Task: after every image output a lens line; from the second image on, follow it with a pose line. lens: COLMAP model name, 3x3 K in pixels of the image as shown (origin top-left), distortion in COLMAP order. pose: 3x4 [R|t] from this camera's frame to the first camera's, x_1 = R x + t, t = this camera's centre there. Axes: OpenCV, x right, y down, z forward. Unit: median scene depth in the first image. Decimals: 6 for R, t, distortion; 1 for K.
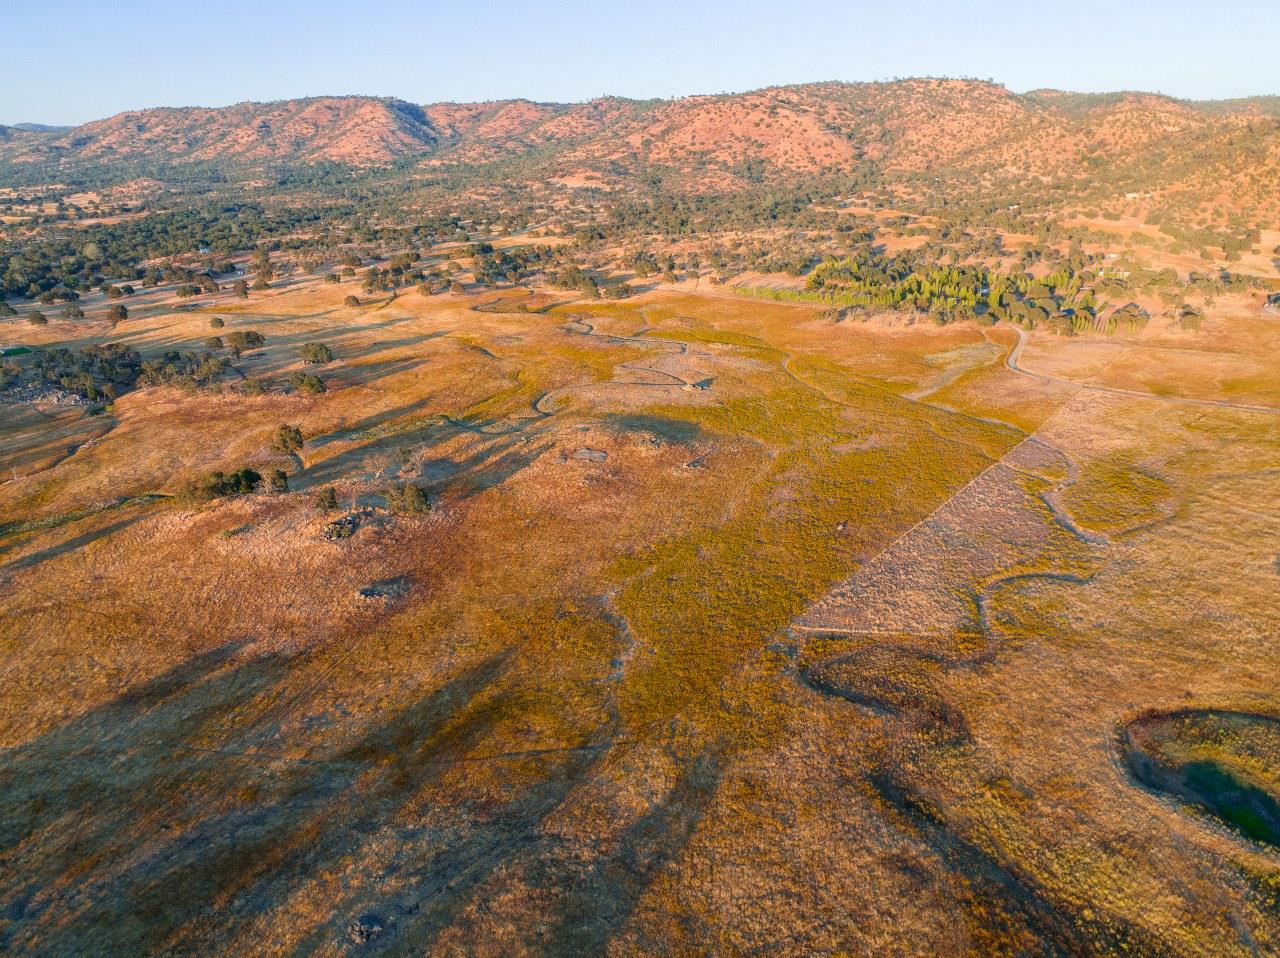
lens RADIAL K [[917.6, 0, 641.2], [0, 917.6, 481.9], [0, 0, 1]] dist [-0.035416, 0.016296]
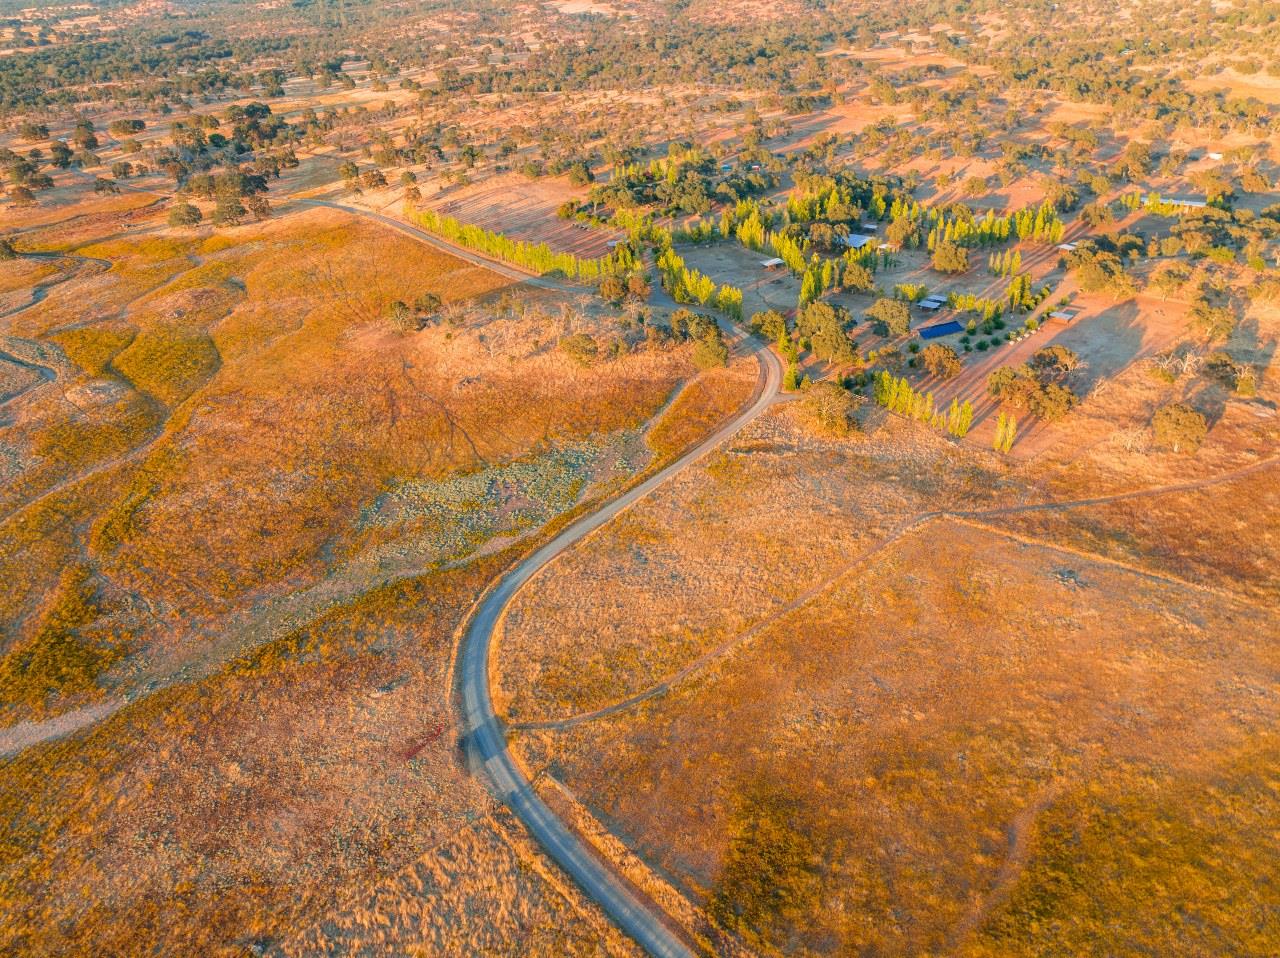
lens RADIAL K [[917.6, 0, 640.2], [0, 917.6, 479.1], [0, 0, 1]] dist [-0.035416, 0.016296]
pose [[0.980975, 0.091788, -0.171062, 0.220170], [-0.062365, 0.983458, 0.170061, -0.098461], [0.183842, -0.156158, 0.970472, 0.289072]]
